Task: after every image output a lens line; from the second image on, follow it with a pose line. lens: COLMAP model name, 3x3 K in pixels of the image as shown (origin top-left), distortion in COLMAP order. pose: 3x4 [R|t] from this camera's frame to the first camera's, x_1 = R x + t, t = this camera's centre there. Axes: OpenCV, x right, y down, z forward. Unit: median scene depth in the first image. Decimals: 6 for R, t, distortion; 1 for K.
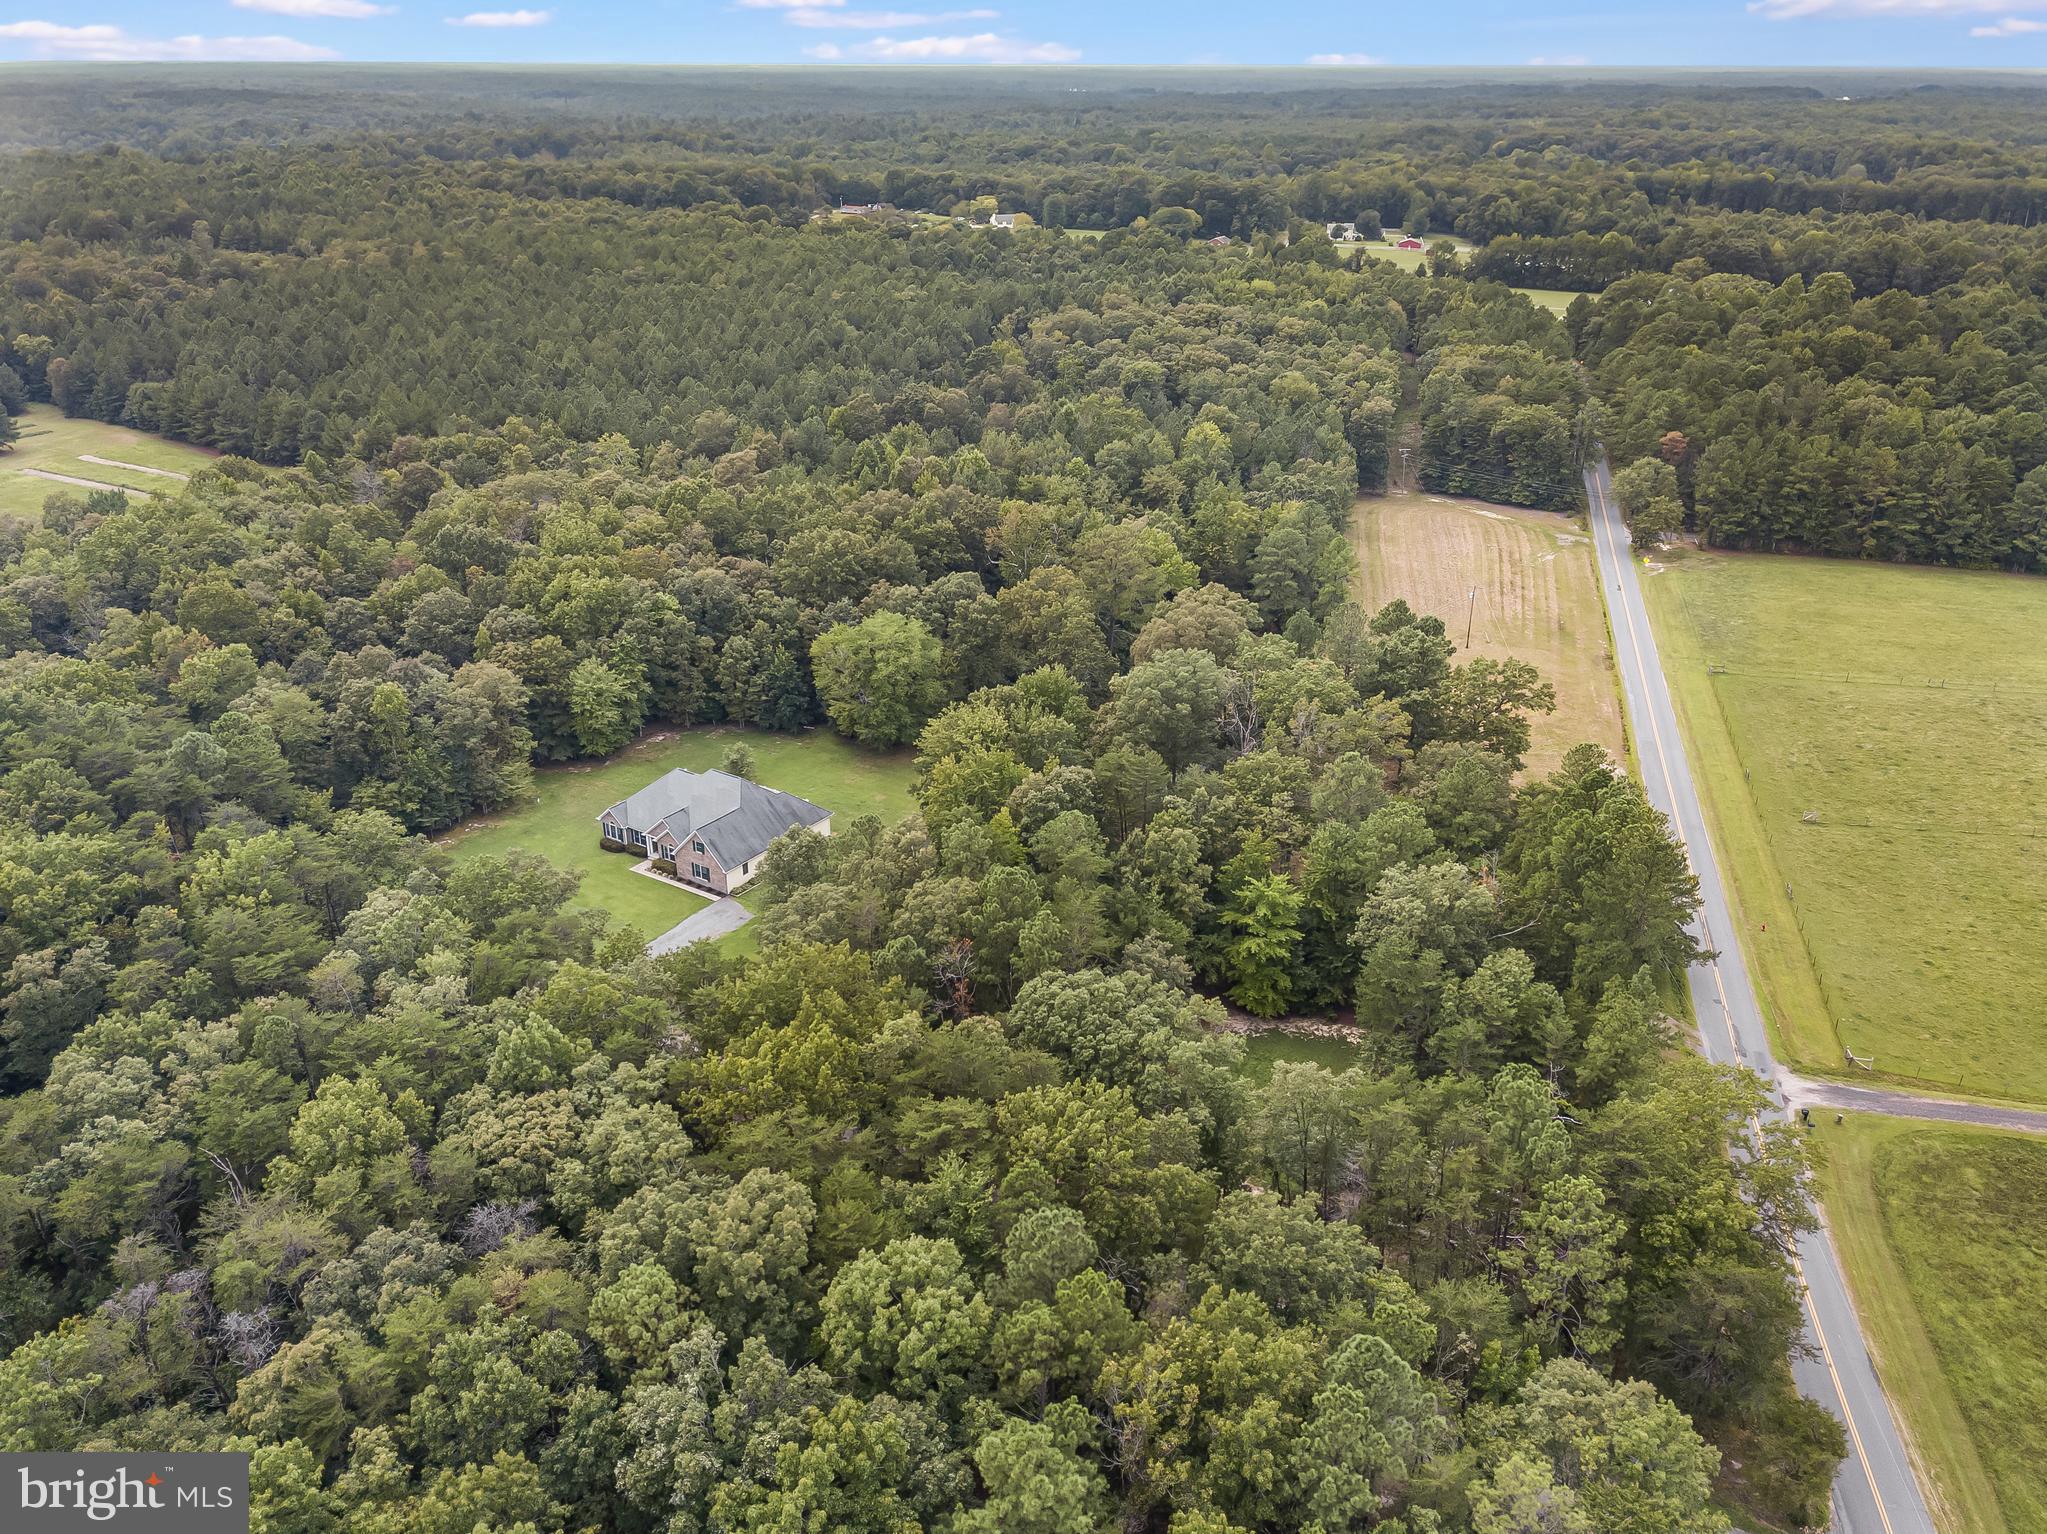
lens RADIAL K [[1562.2, 0, 1023.5], [0, 1562.2, 767.0], [0, 0, 1]] dist [0.013068, -0.000304]
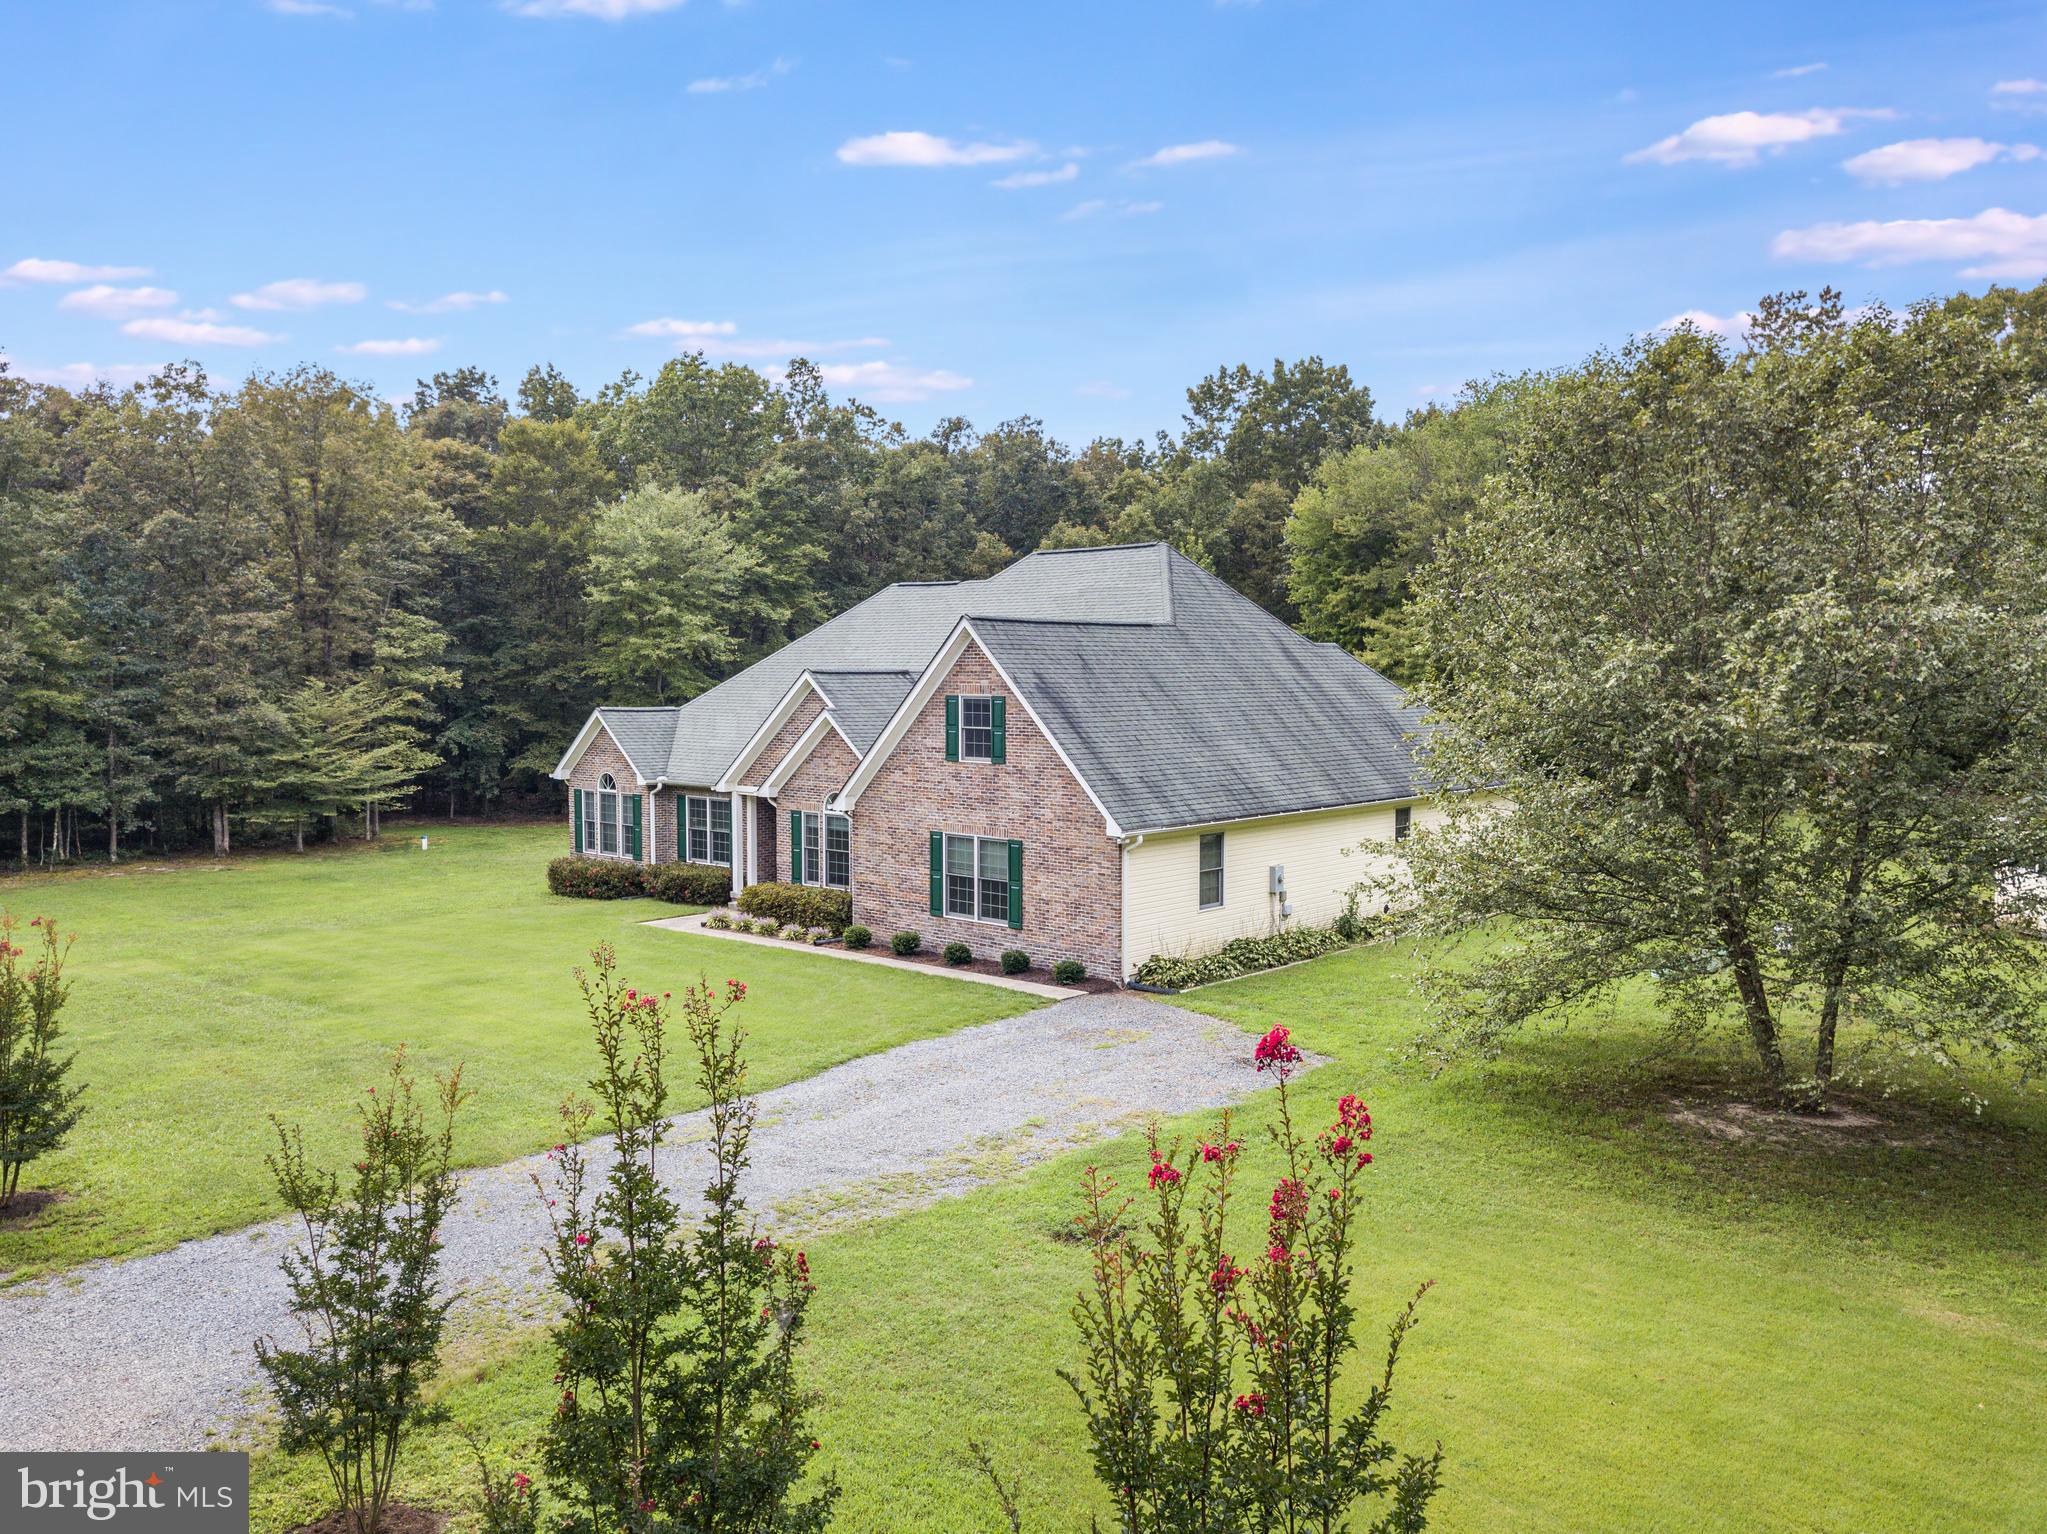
lens RADIAL K [[1562.2, 0, 1023.5], [0, 1562.2, 767.0], [0, 0, 1]] dist [0.013068, -0.000304]
pose [[0.990551, -0.003083, -0.137113, -0.166941], [-0.044108, 0.939472, -0.339774, 0.112202], [0.129862, 0.342611, 0.930459, 0.784422]]
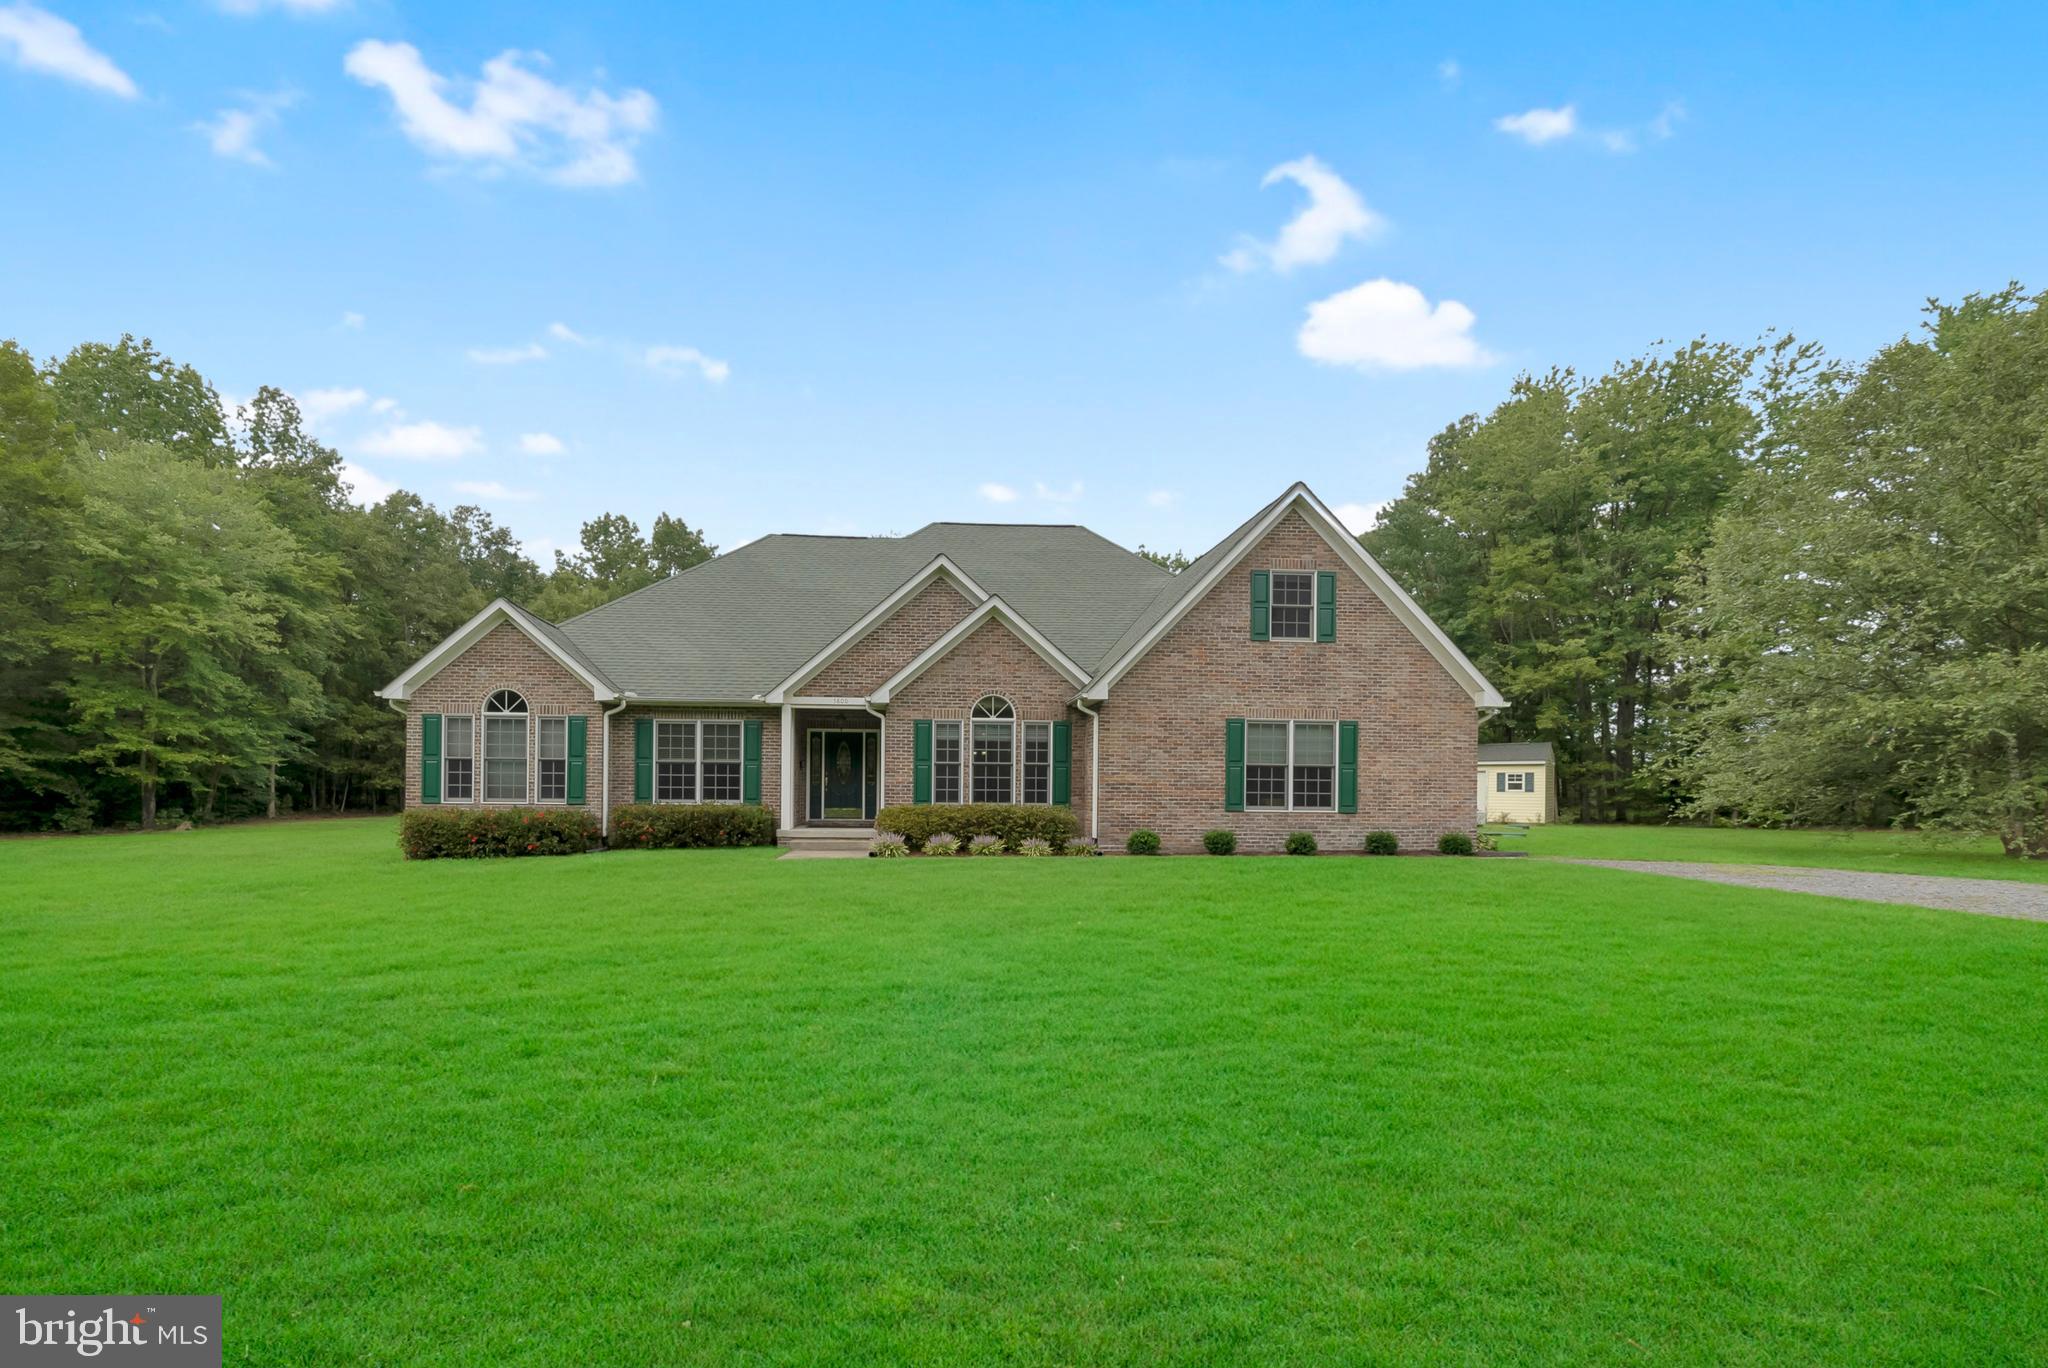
lens RADIAL K [[836.5, 0, 942.4], [0, 836.5, 792.8], [0, 0, 1]] dist [-0.020100, 0.000006]
pose [[0.799964, -0.006943, 0.600008, -0.280266], [0.240435, 0.919860, -0.309916, 0.085292], [-0.549772, 0.392185, 0.737524, 0.909383]]
